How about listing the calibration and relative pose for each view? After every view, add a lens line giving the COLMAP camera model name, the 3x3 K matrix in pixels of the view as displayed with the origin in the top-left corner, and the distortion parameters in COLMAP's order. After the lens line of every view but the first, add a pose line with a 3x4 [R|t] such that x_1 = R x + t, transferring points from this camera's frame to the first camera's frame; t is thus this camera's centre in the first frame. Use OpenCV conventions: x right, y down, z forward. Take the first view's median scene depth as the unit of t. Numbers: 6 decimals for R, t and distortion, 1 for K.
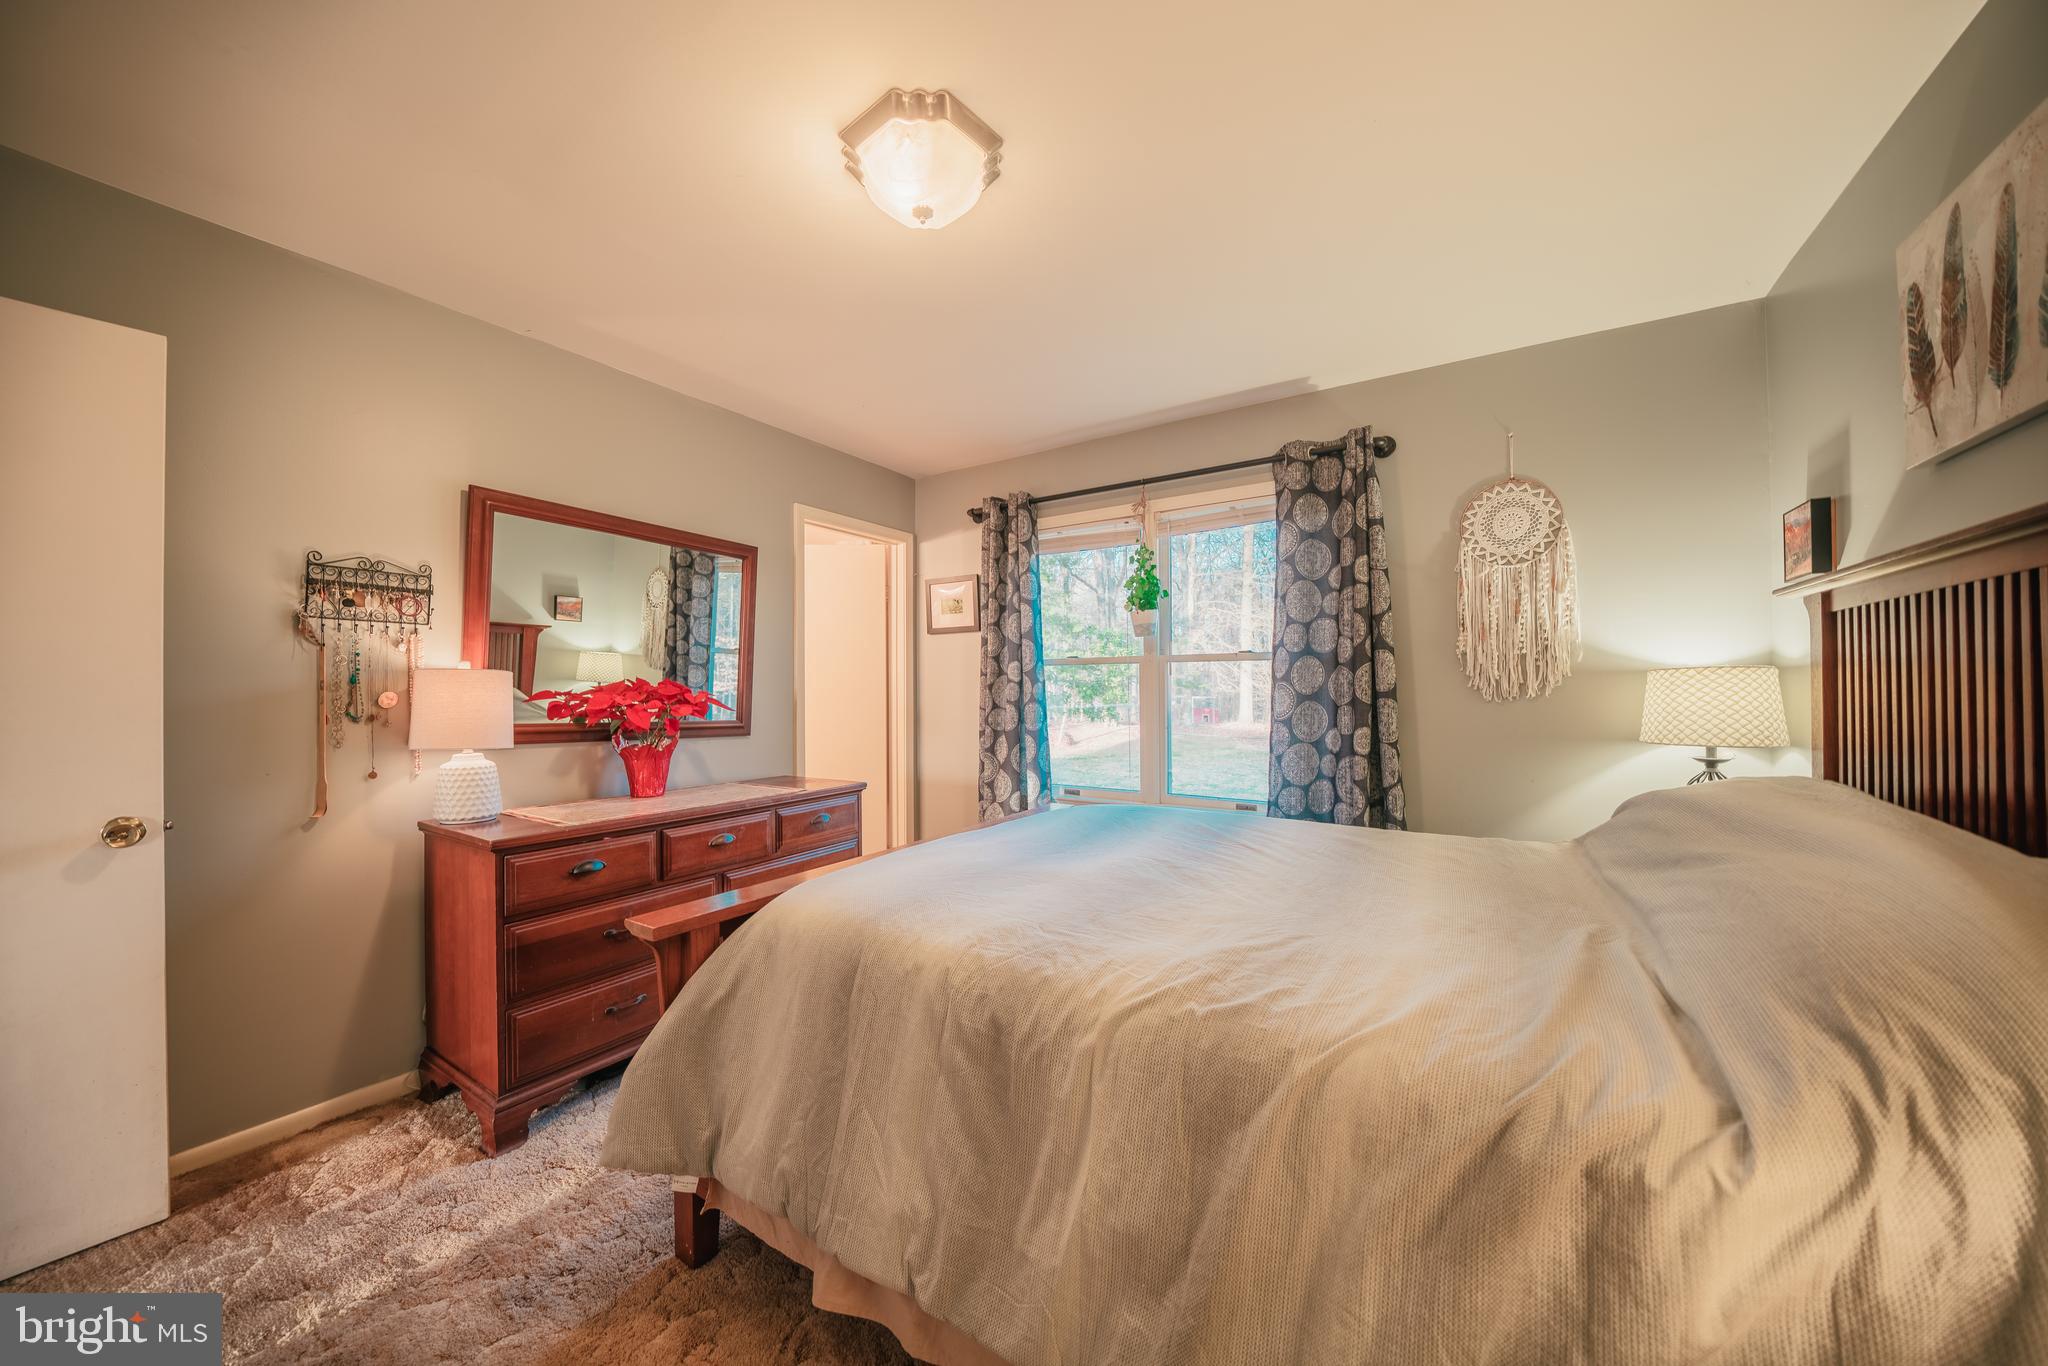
lens RADIAL K [[711.1, 0, 1006.9], [0, 711.1, 690.5], [0, 0, 1]] dist [-0.021488, 0.000232]
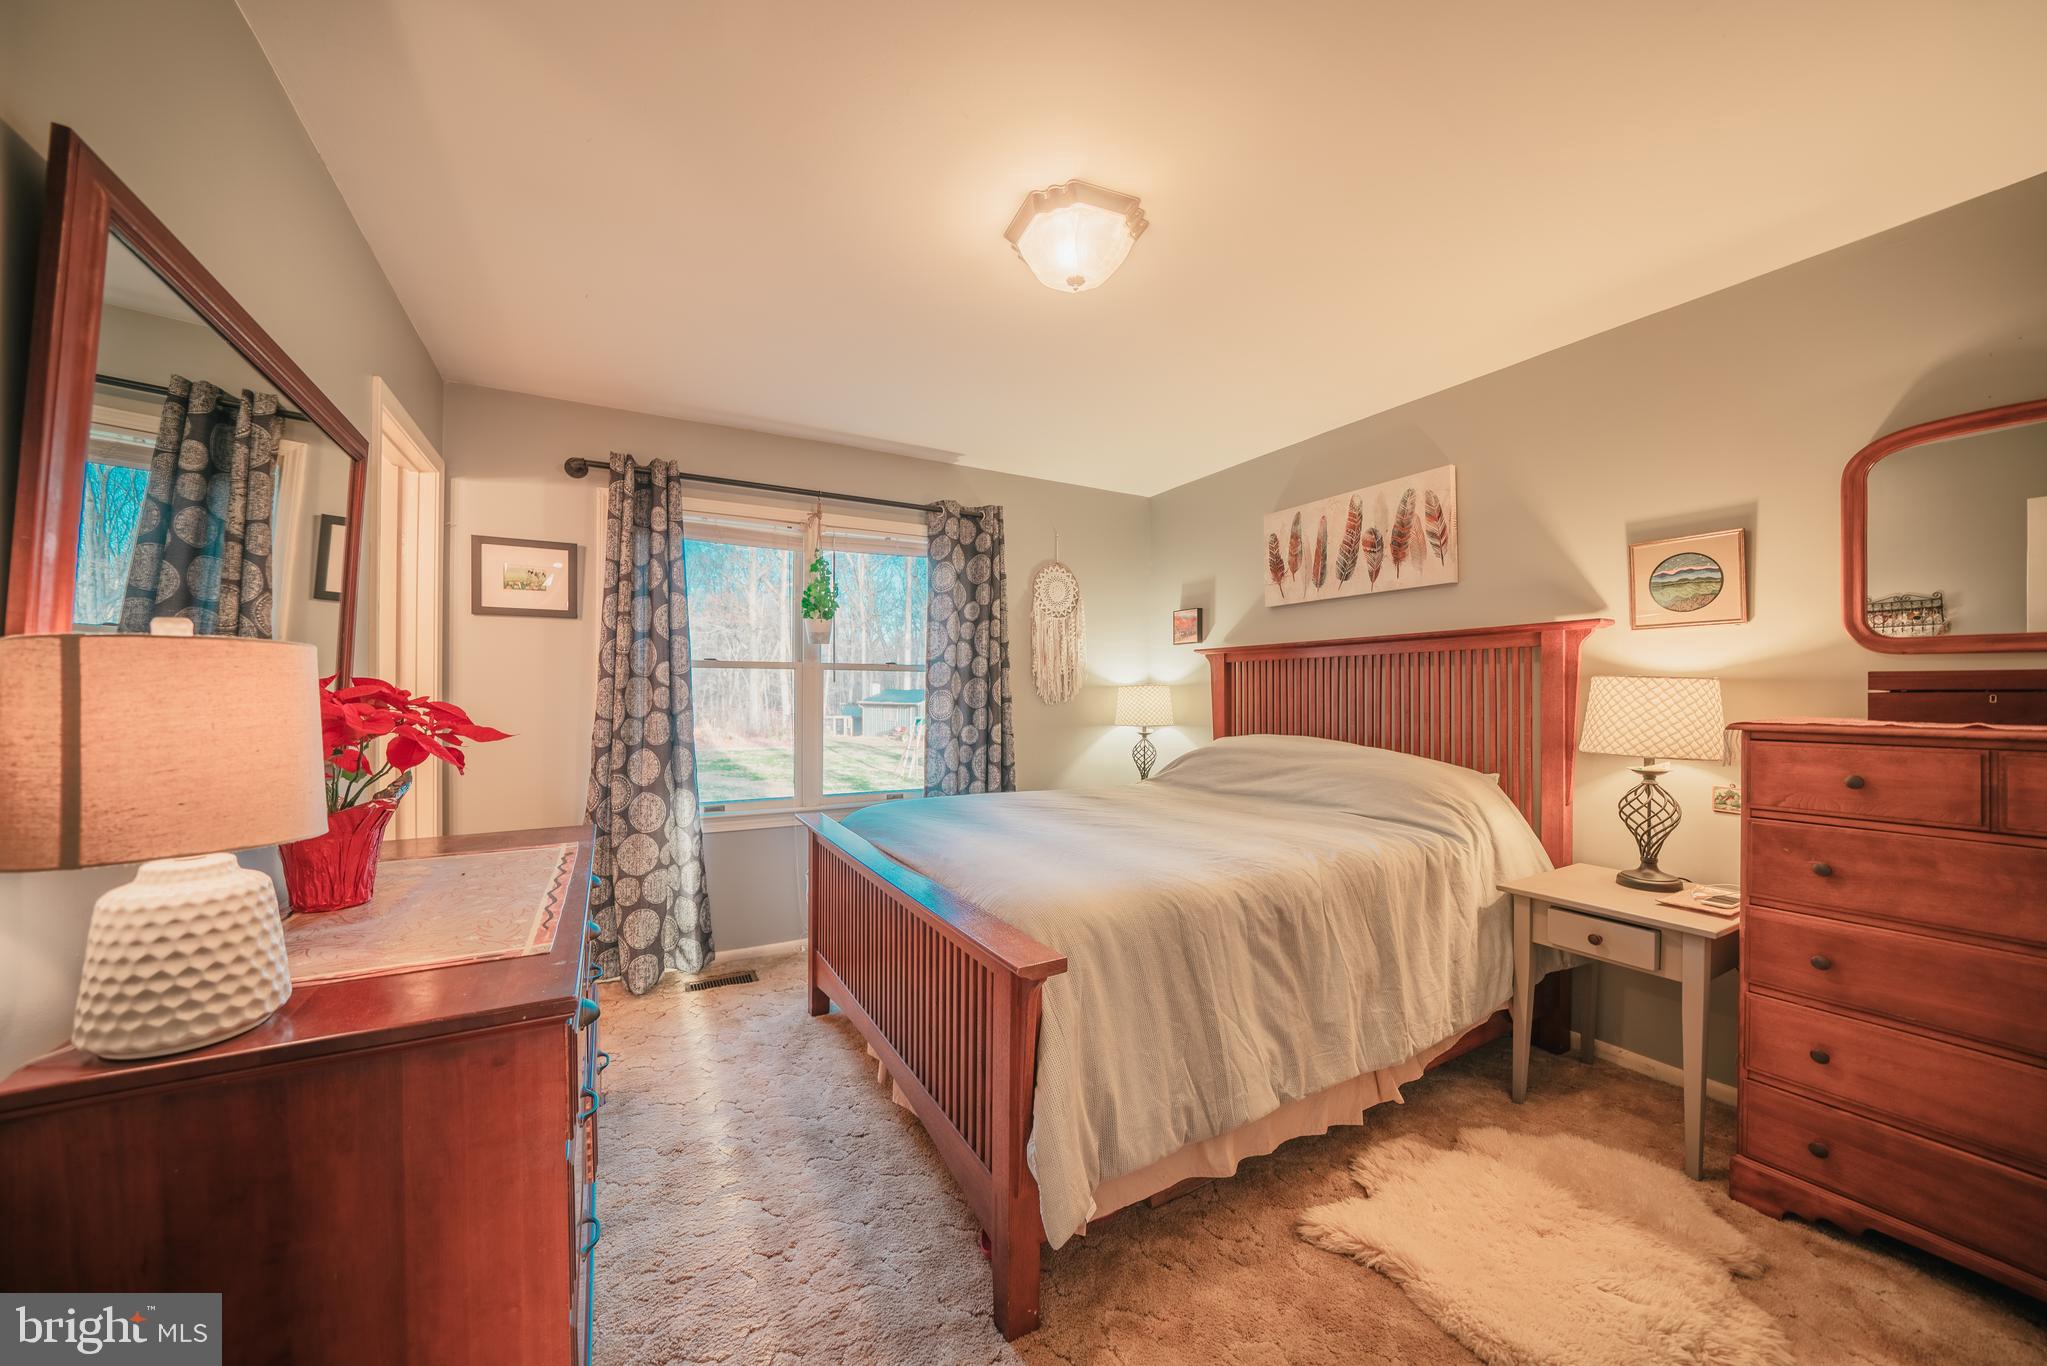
lens RADIAL K [[710.8, 0, 1006.4], [0, 710.8, 690.5], [0, 0, 1]] dist [-0.021488, 0.000232]
pose [[0.462583, 0.009628, 0.886523, -0.697319], [-0.002456, 0.999951, -0.009579, 0.000751], [-0.886572, 0.002254, 0.462584, 0.333285]]
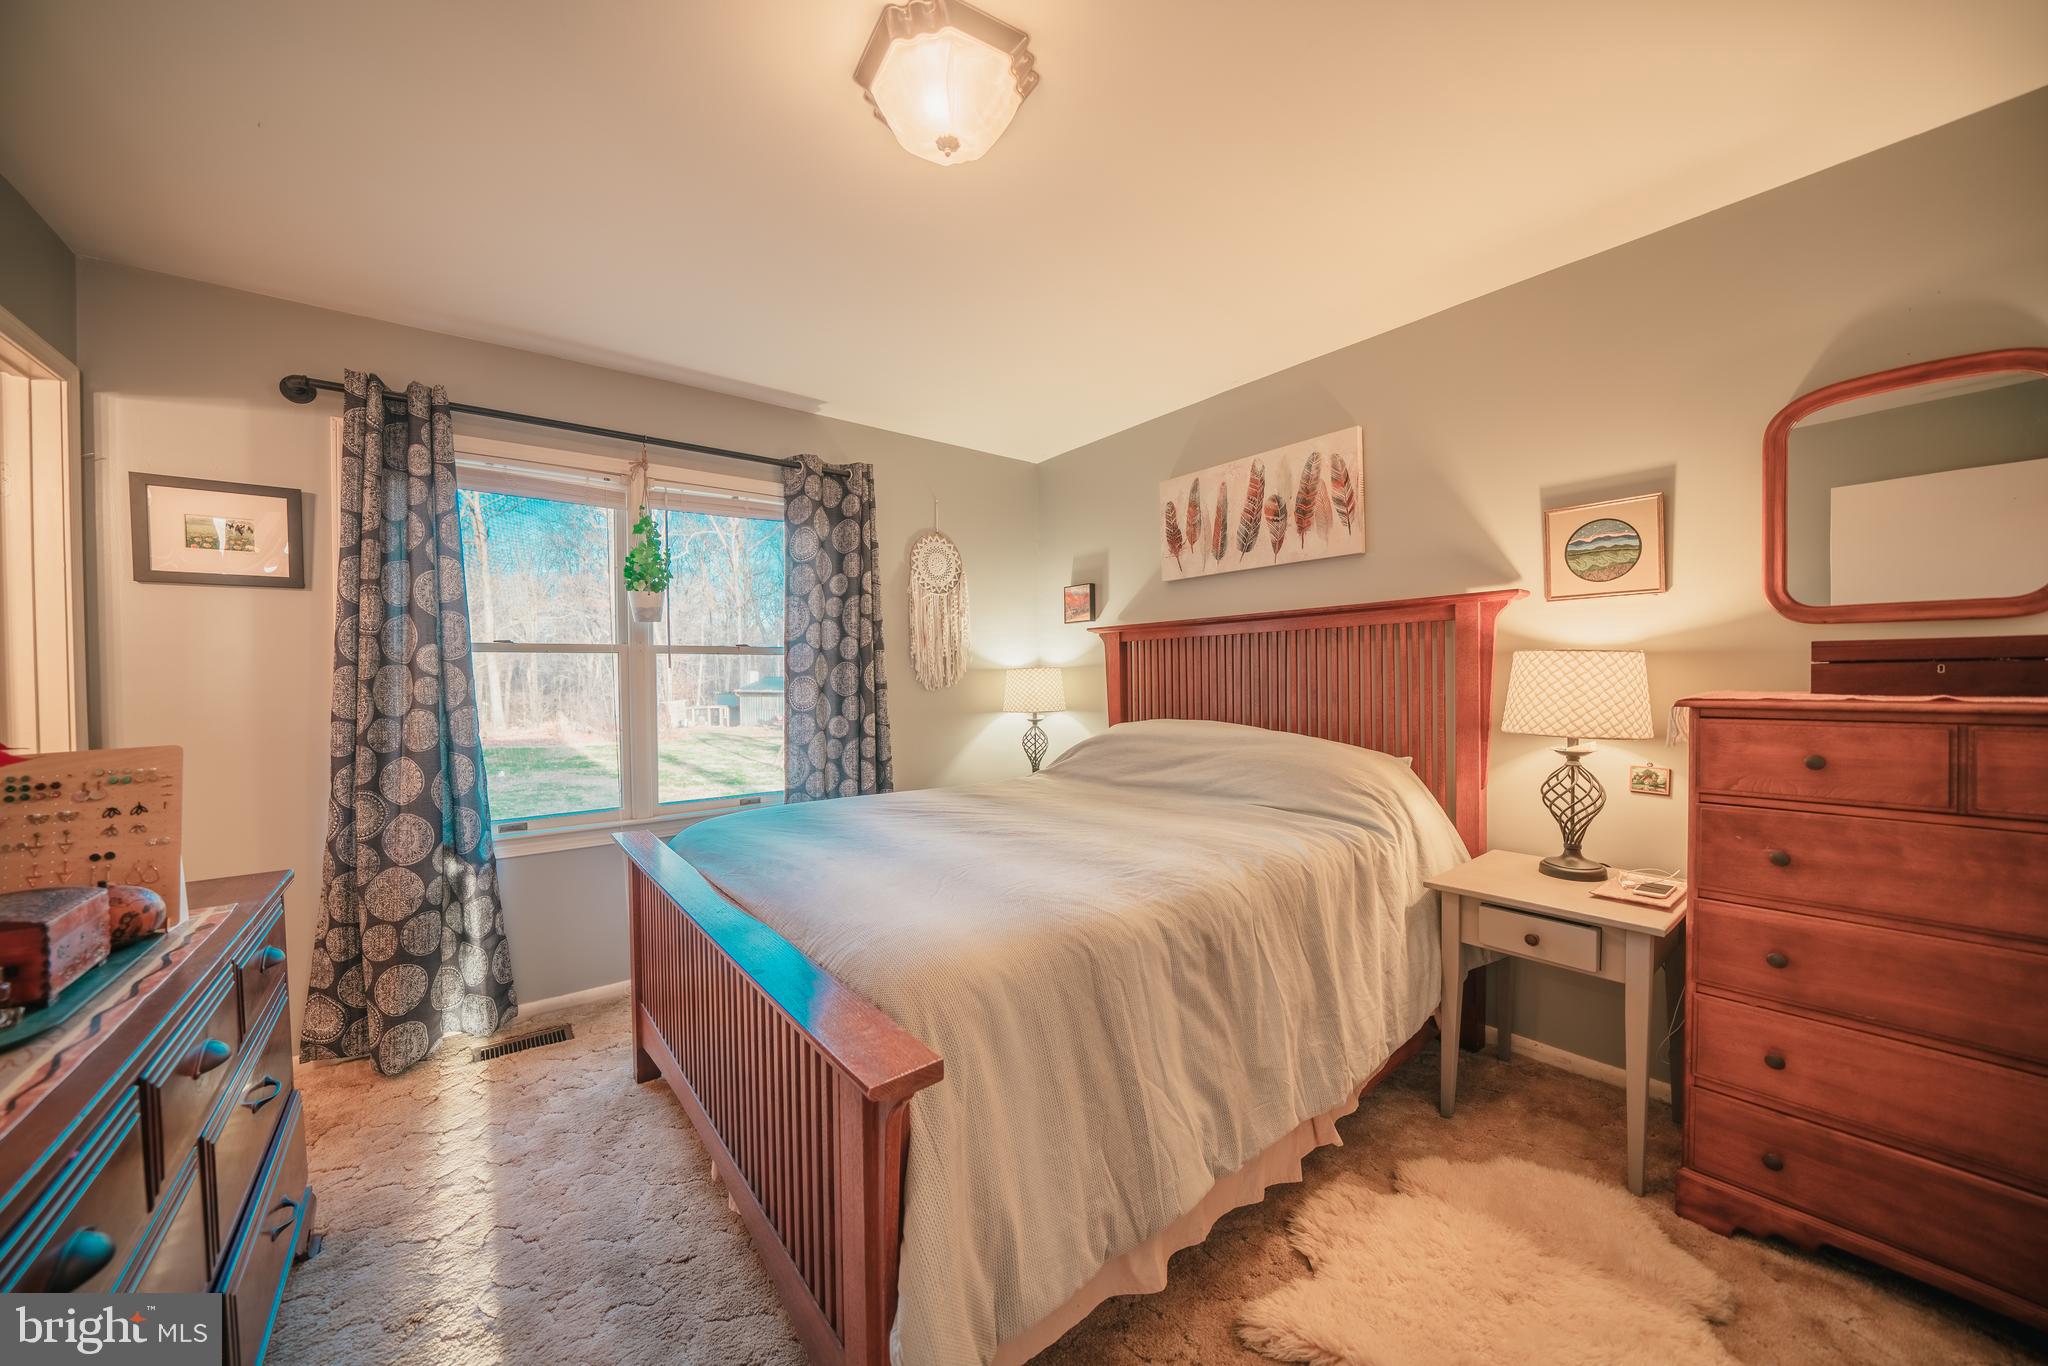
lens RADIAL K [[711.1, 0, 1006.9], [0, 711.1, 690.5], [0, 0, 1]] dist [-0.021488, 0.000232]
pose [[0.316386, -0.015513, 0.948504, -0.556761], [0.012893, 0.999844, 0.012052, 0.001302], [-0.948543, 0.008416, 0.316537, 0.383506]]
